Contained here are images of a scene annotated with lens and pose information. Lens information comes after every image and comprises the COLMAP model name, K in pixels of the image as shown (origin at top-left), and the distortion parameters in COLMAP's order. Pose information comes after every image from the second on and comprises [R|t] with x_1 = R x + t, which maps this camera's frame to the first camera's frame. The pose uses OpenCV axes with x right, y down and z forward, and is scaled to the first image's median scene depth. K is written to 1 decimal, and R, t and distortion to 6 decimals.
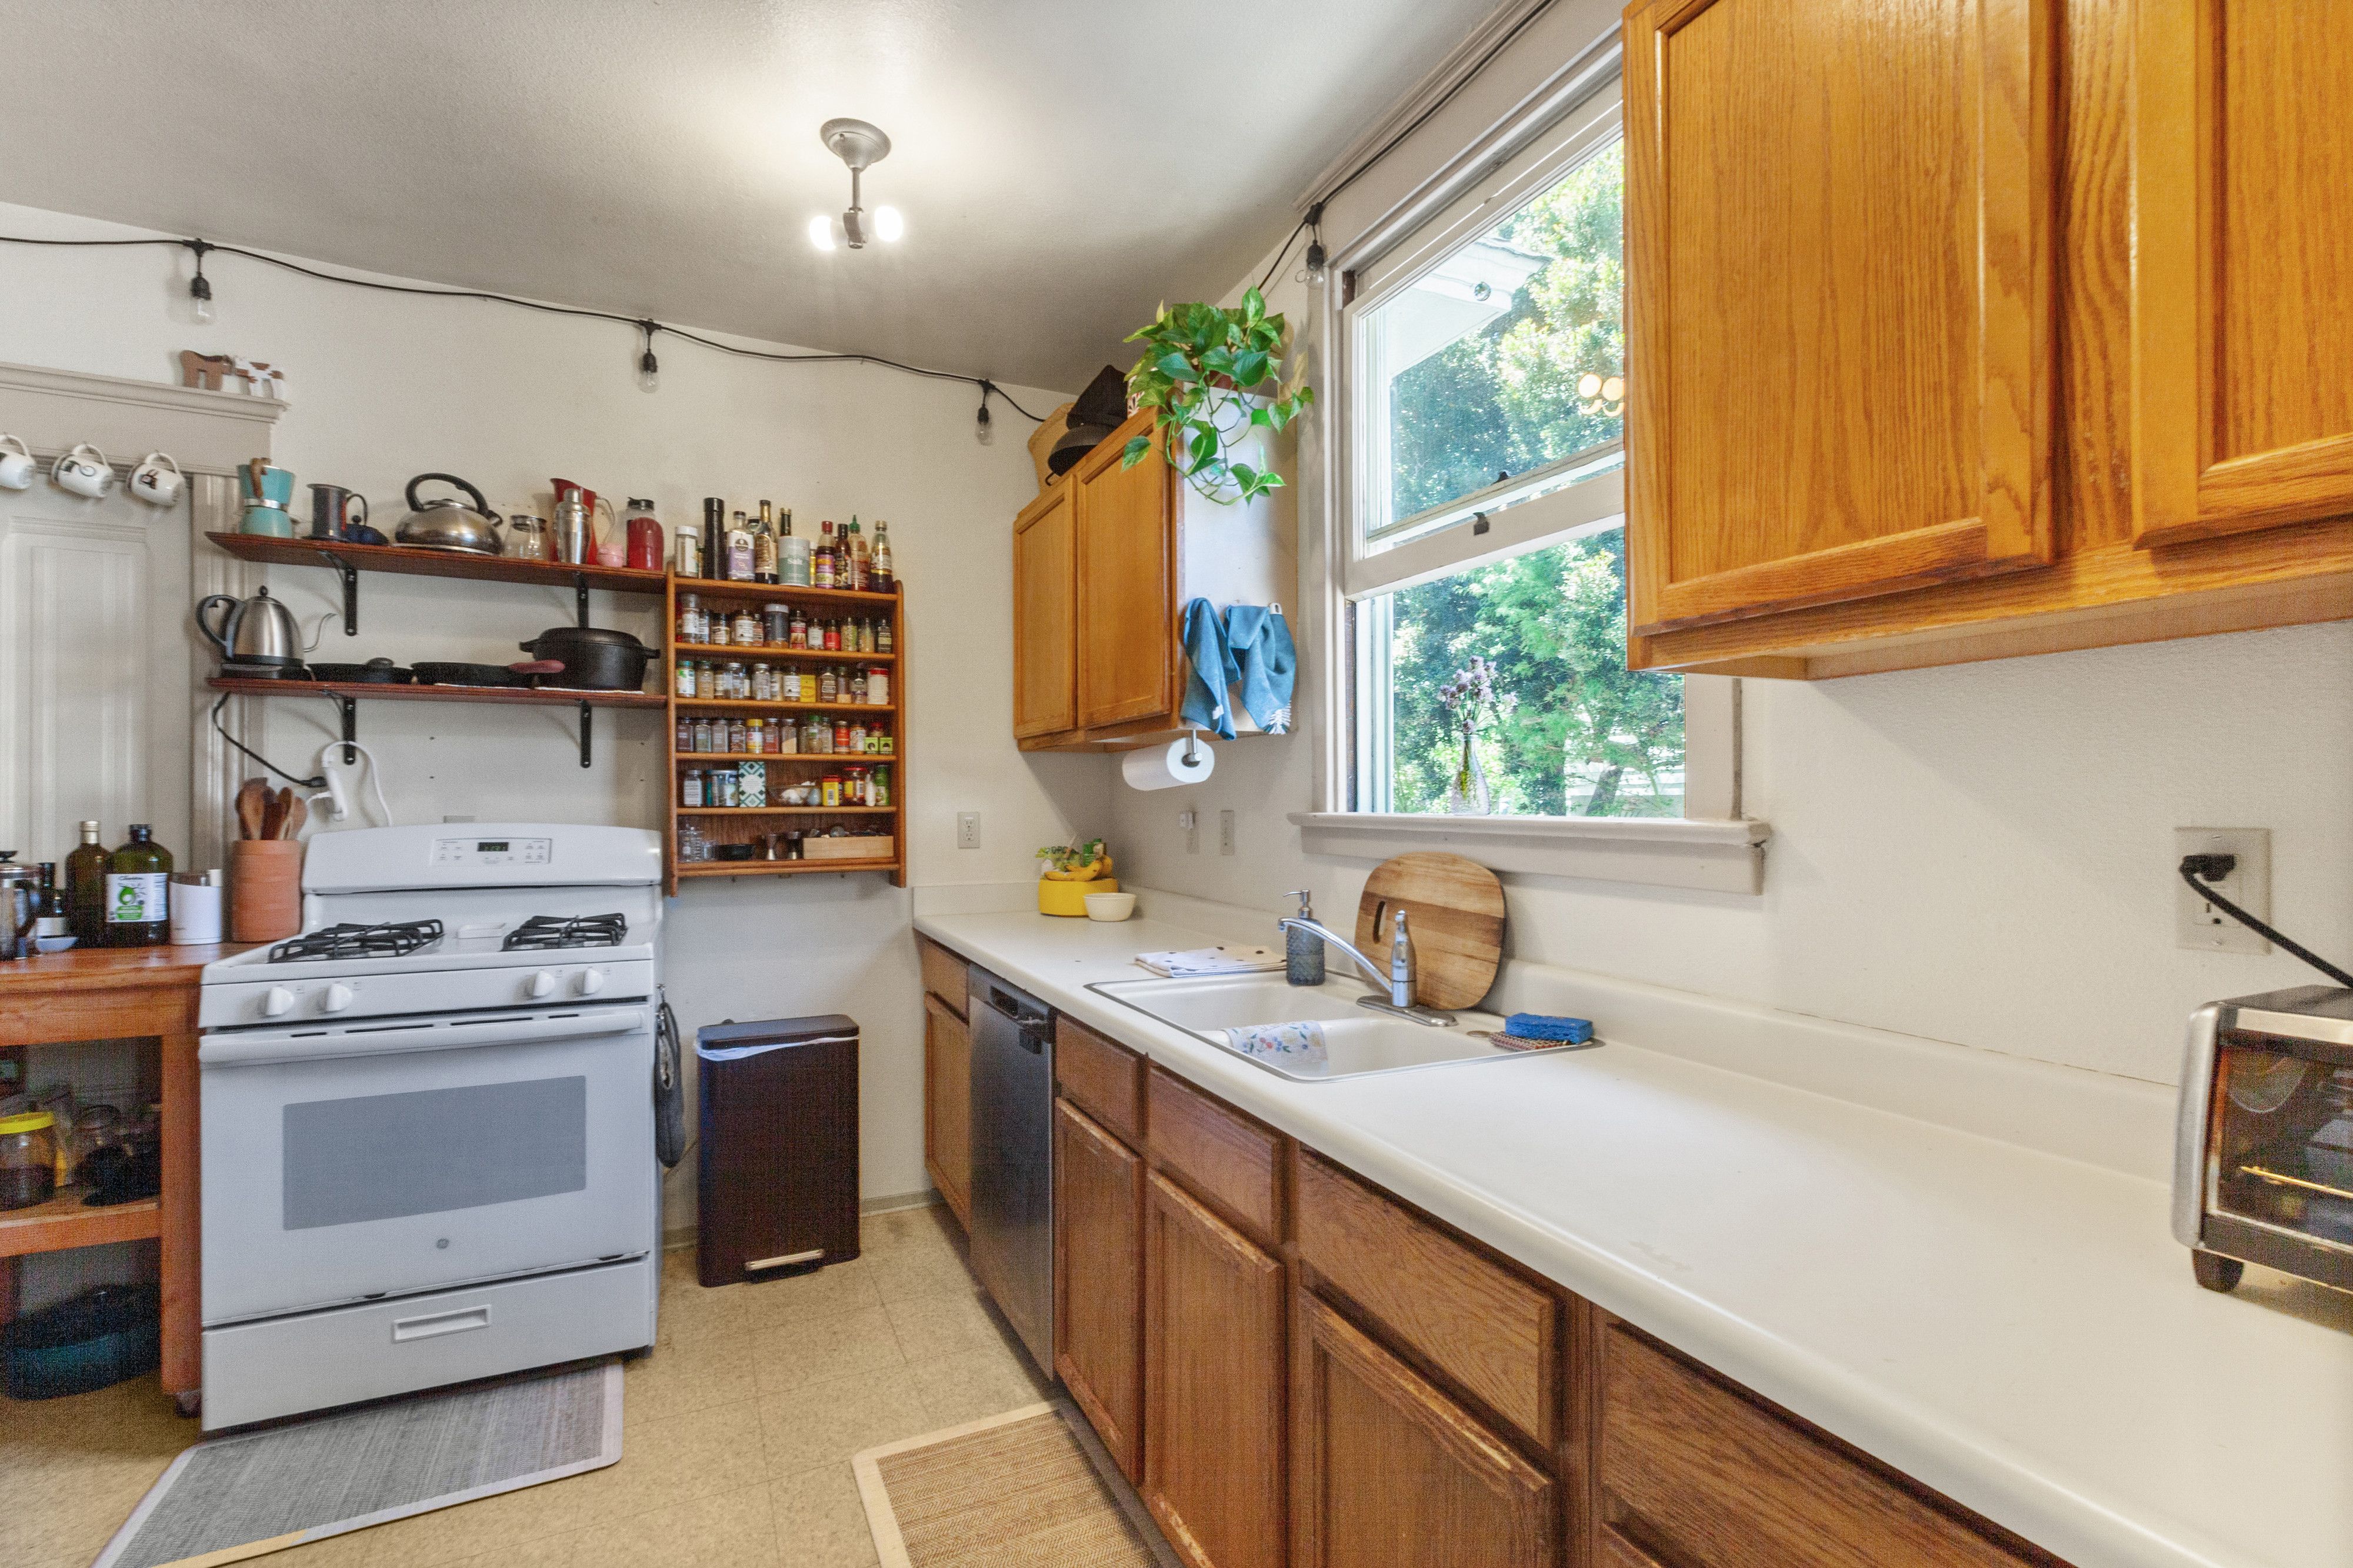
lens RADIAL K [[1069.9, 0, 1192.8], [0, 1069.9, 793.8], [0, 0, 1]] dist [-0.001143, 0.000617]
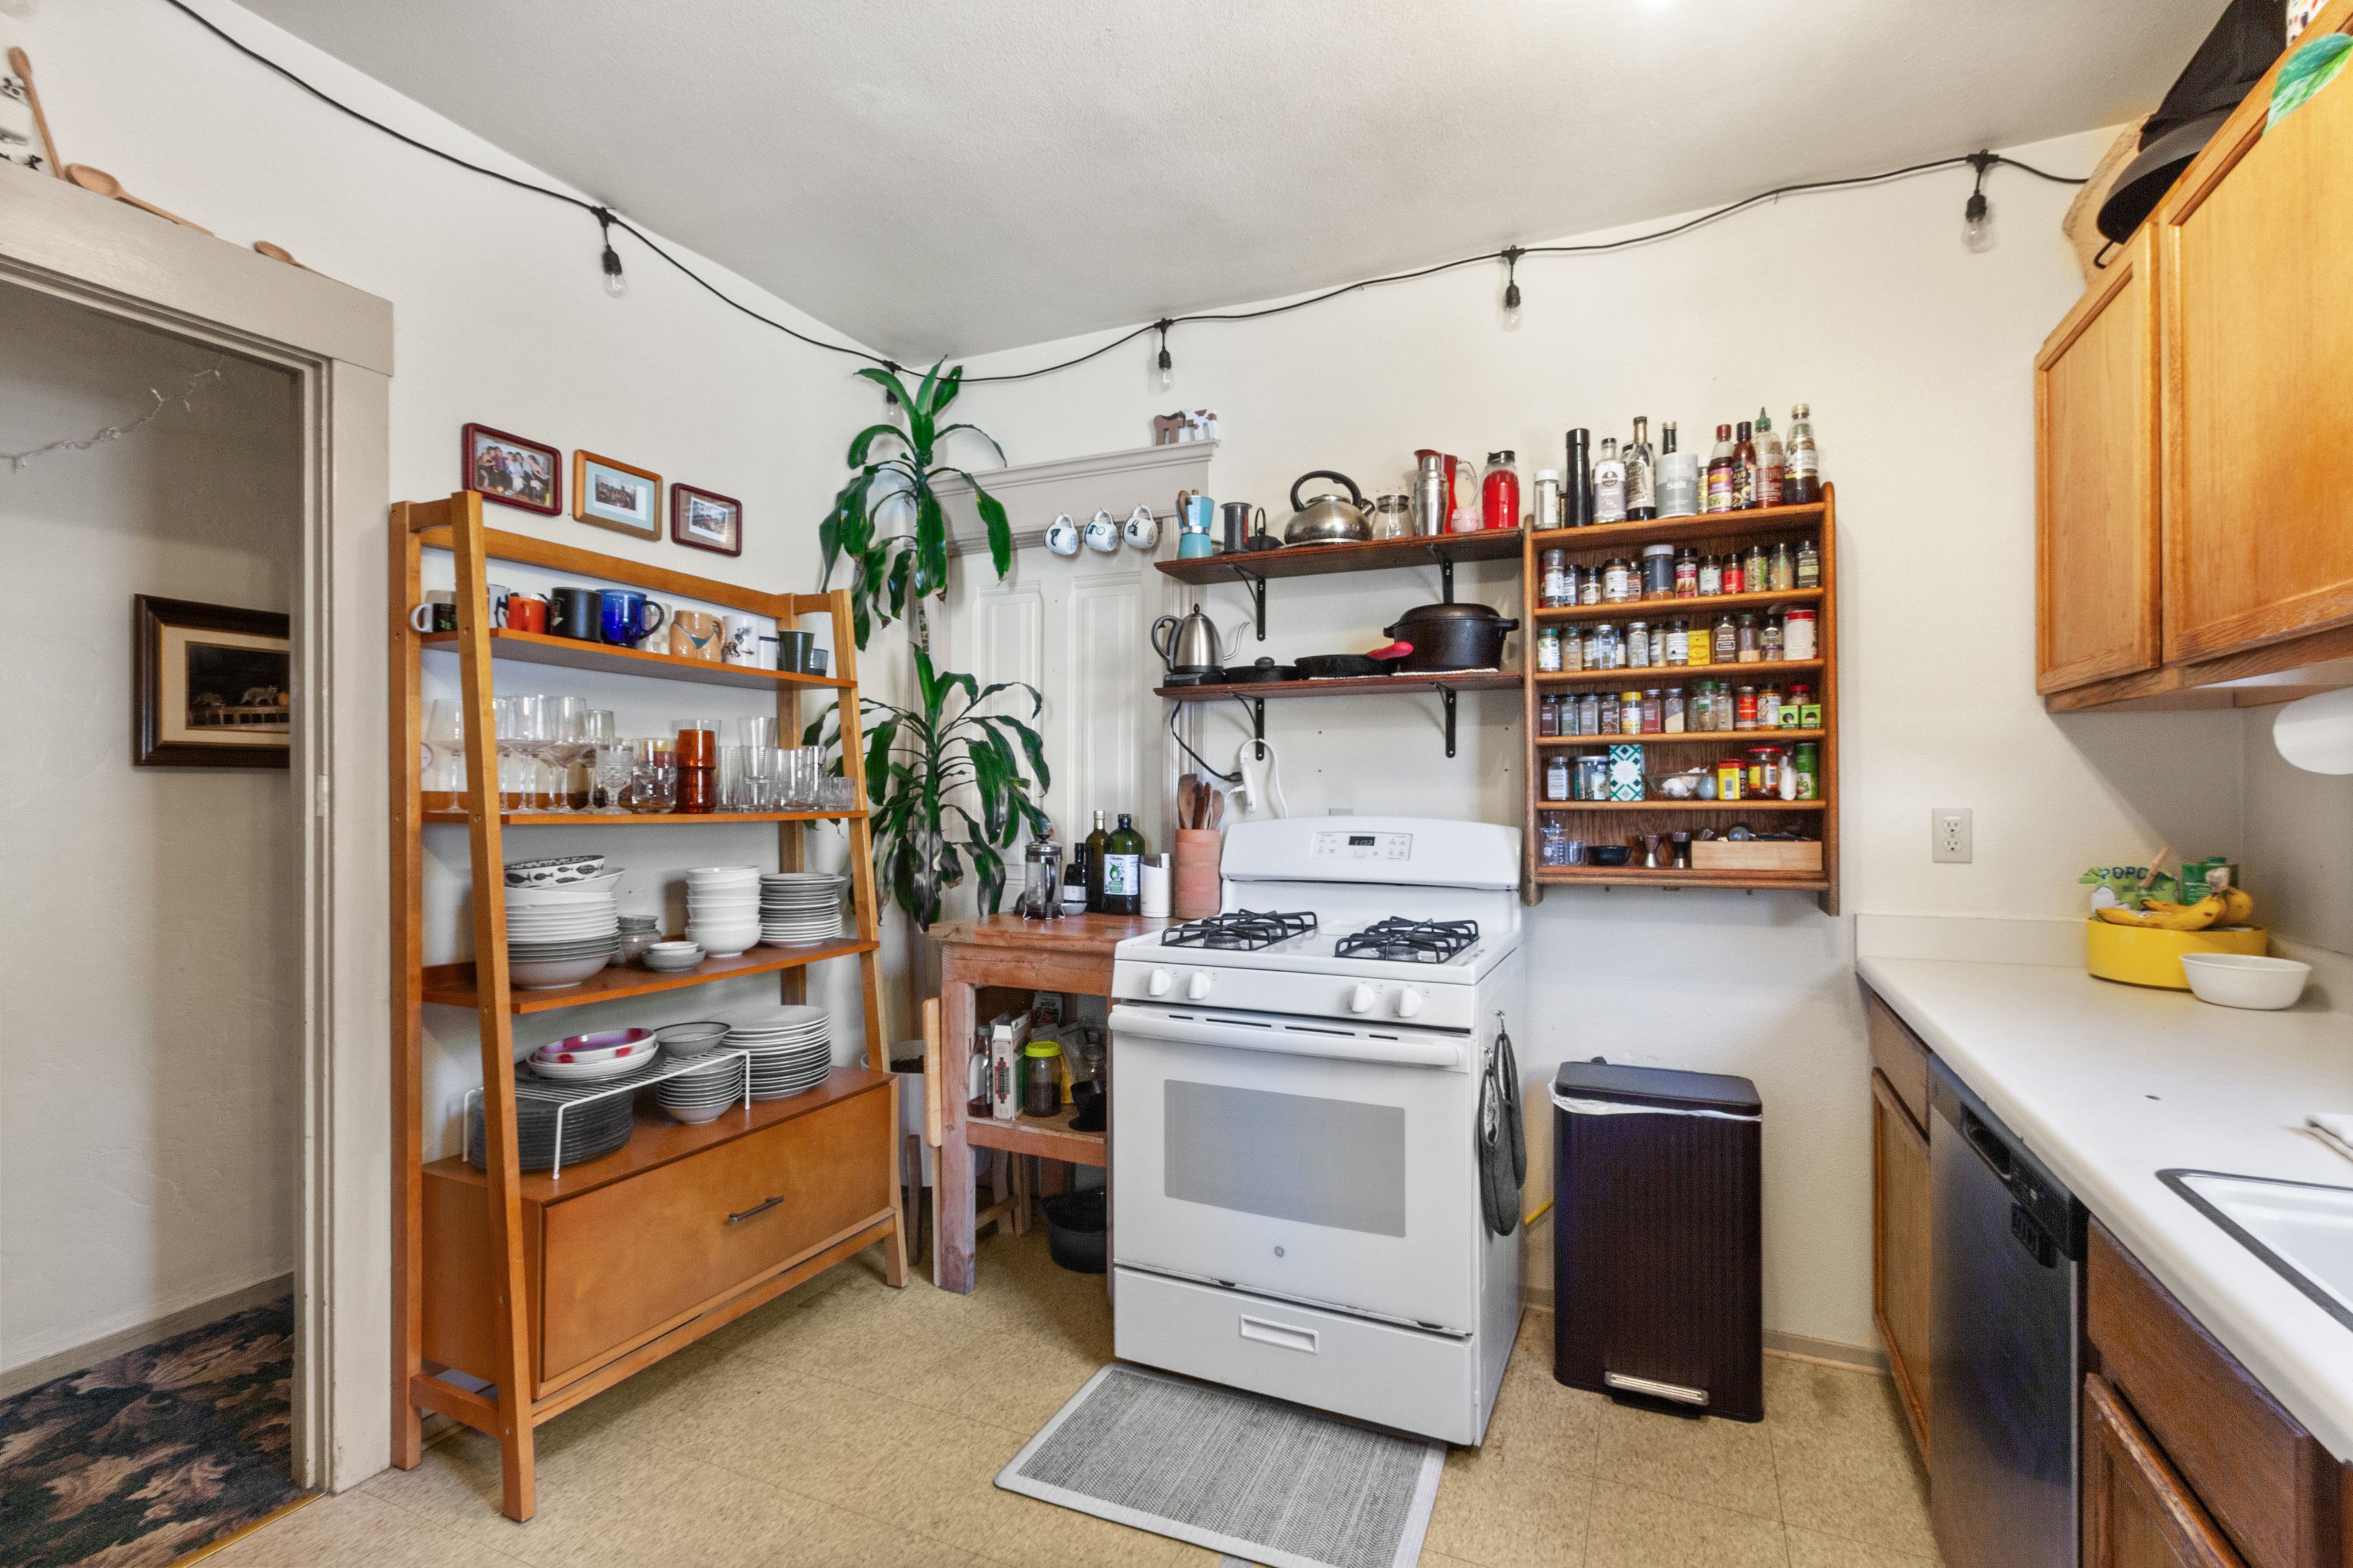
lens RADIAL K [[1069.9, 0, 1192.8], [0, 1069.9, 793.8], [0, 0, 1]] dist [-0.001143, 0.000617]
pose [[0.650551, -0.000568, -0.759463, -0.011560], [0.009295, 0.999931, 0.007215, -0.001952], [0.759406, -0.011753, 0.650511, 0.239491]]
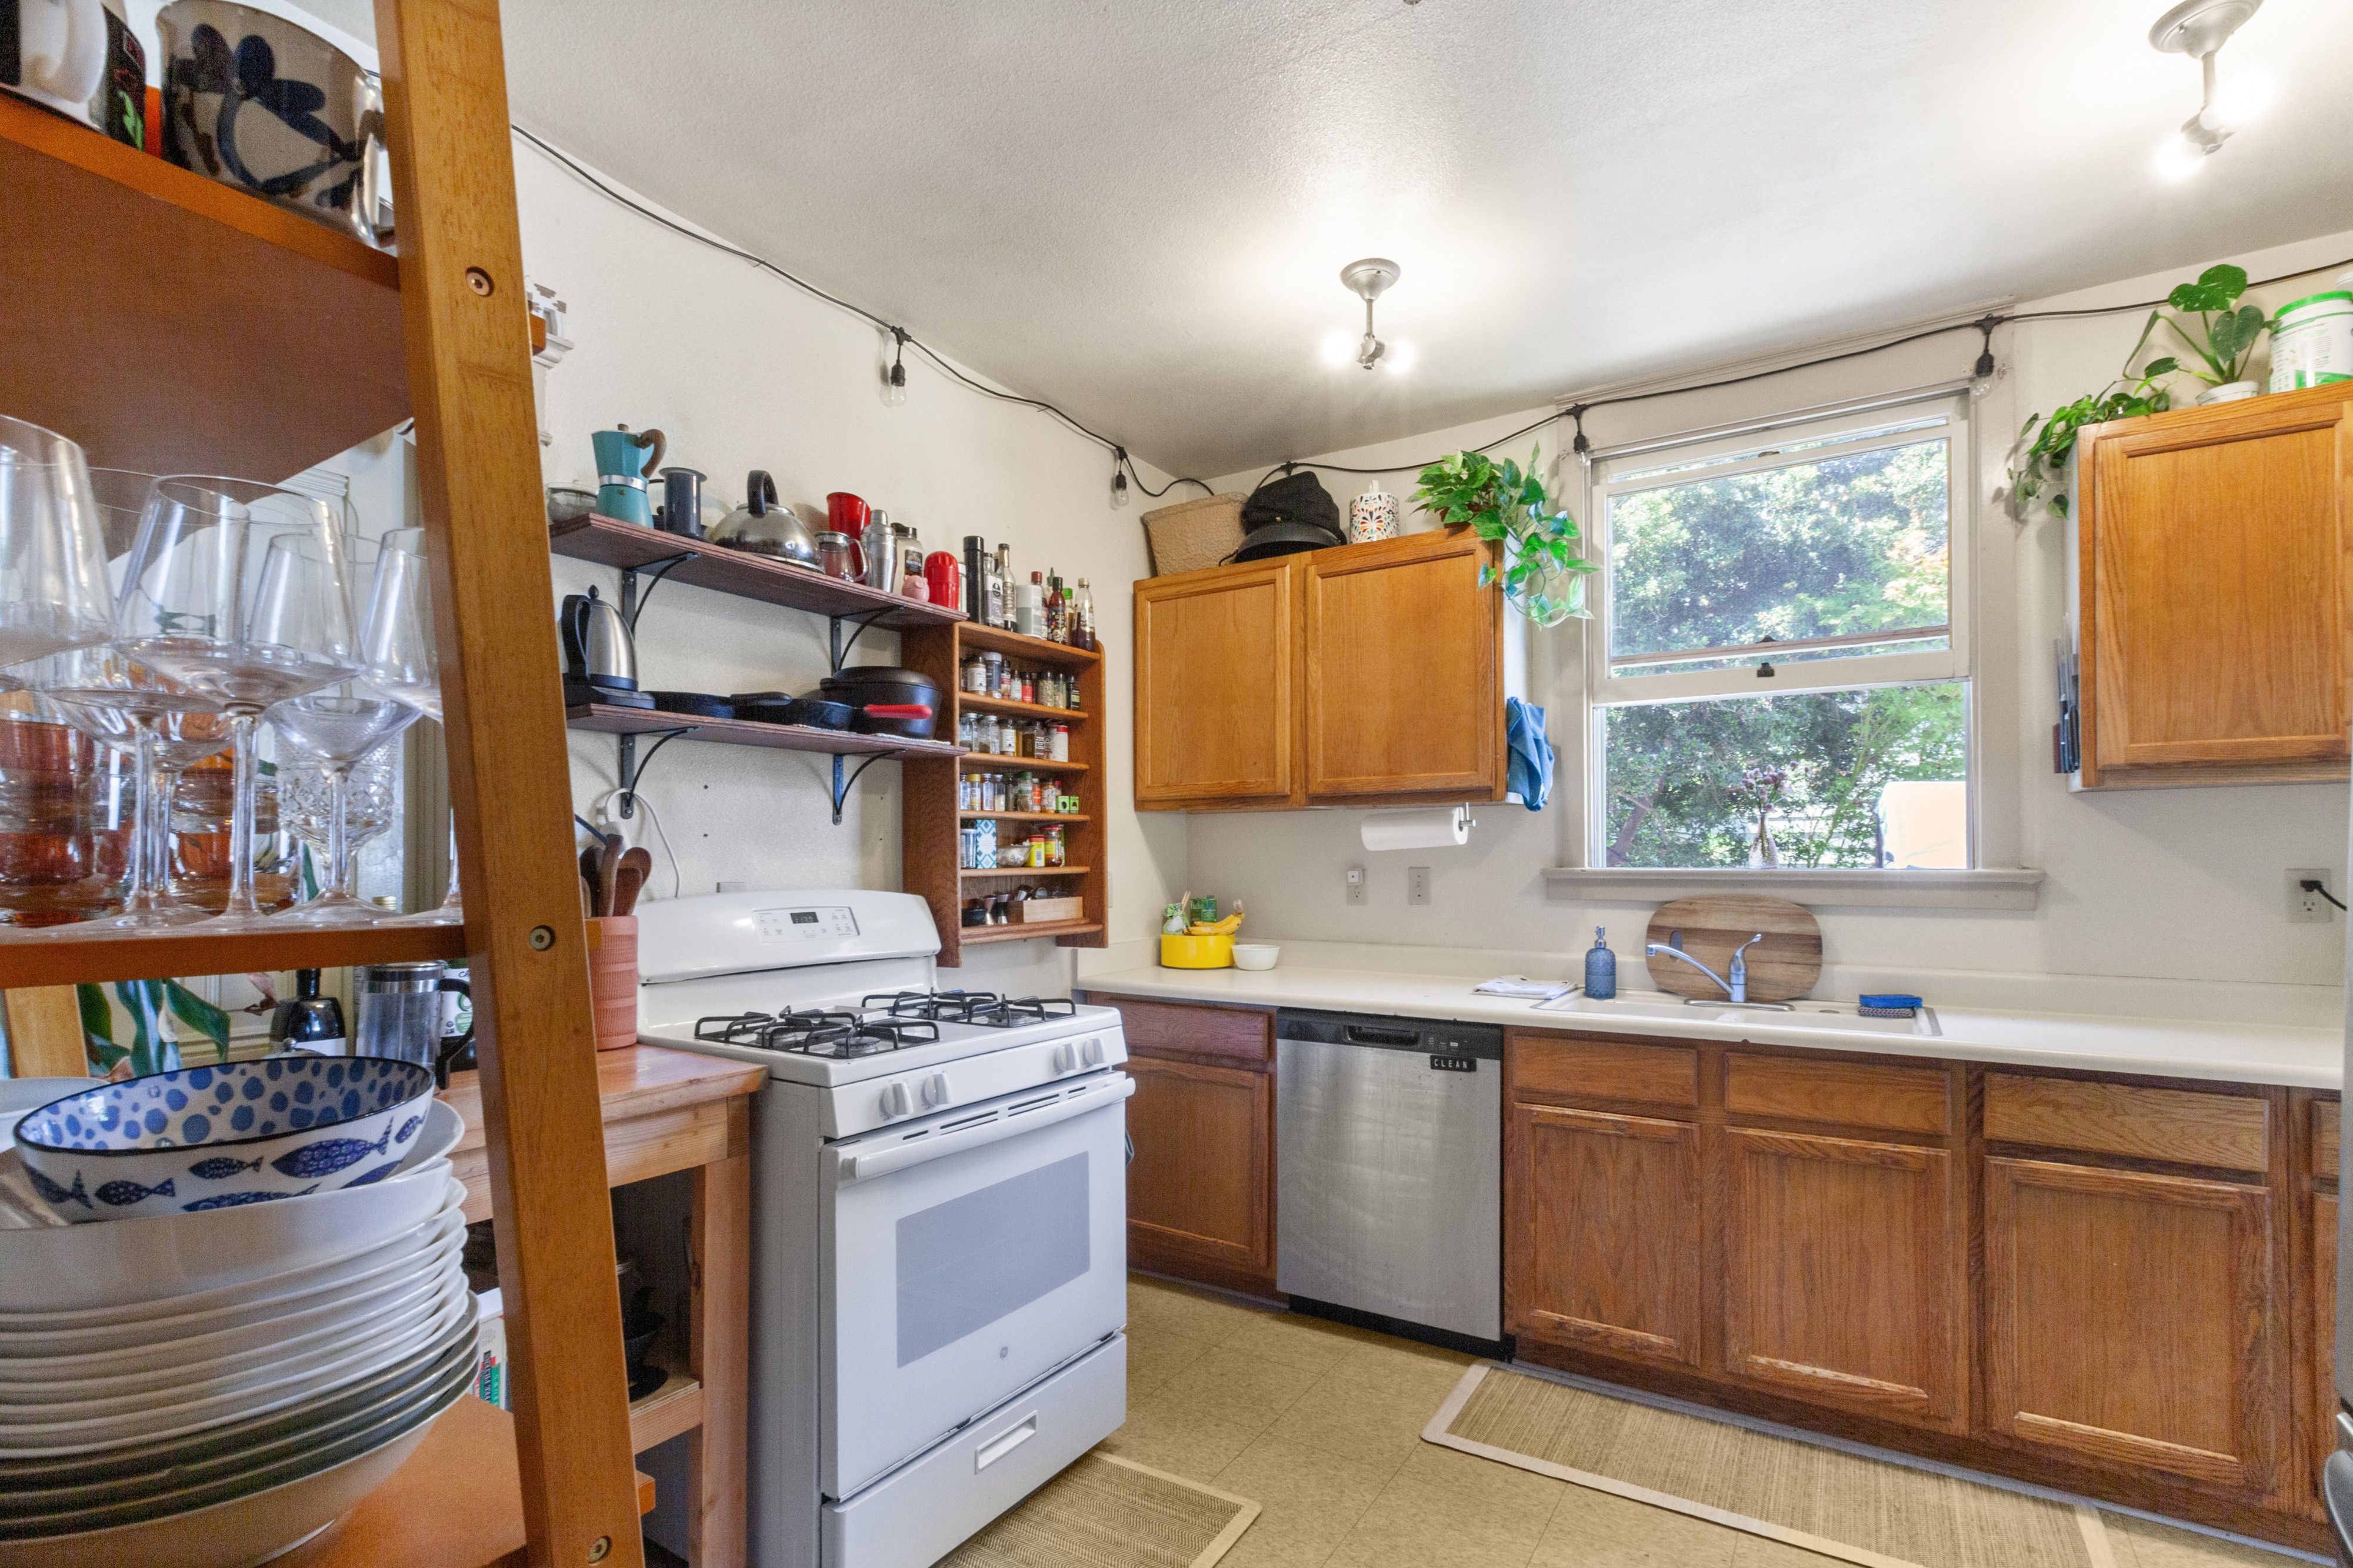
lens RADIAL K [[1093.9, 0, 1218.9], [0, 1093.9, 834.4], [0, 0, 1]] dist [-0.000614, 0.000005]
pose [[0.847905, 0.006461, 0.530108, -0.794574], [0.000832, 0.999908, -0.013518, -0.004207], [-0.530147, 0.011903, 0.847822, 0.086349]]
